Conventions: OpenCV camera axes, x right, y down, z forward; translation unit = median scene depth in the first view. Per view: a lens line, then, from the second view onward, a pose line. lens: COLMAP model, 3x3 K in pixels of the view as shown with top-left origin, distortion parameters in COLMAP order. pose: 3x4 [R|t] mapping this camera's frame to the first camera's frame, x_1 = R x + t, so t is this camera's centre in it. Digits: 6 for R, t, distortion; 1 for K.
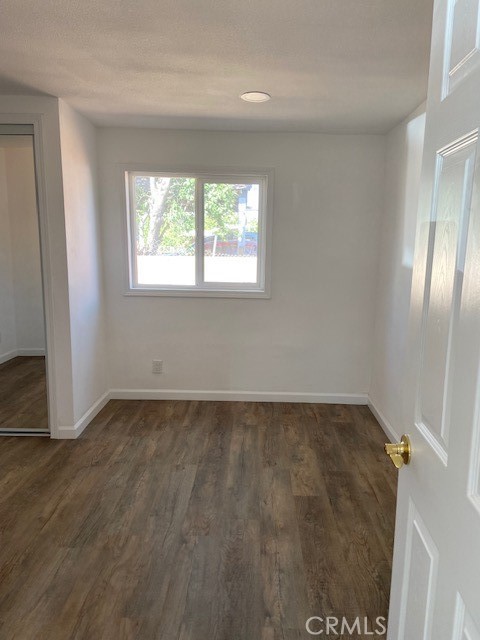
lens RADIAL K [[485.9, 0, 240.0], [0, 485.9, 320.0], [0, 0, 1]] dist [0.044575, -0.046270]
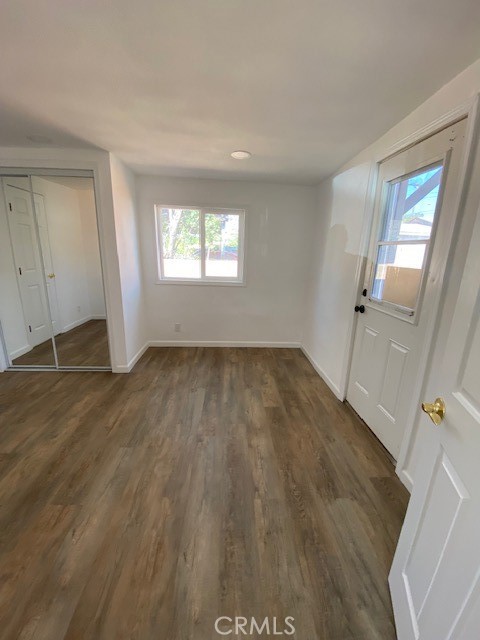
lens RADIAL K [[257.1, 0, 237.4], [0, 257.1, 317.1], [0, 0, 1]] dist [0.010254, -0.000133]
pose [[0.996853, -0.003378, 0.079205, -0.044860], [-0.003478, 0.996266, 0.086267, -0.018377], [-0.079201, -0.086271, 0.993119, 0.145024]]
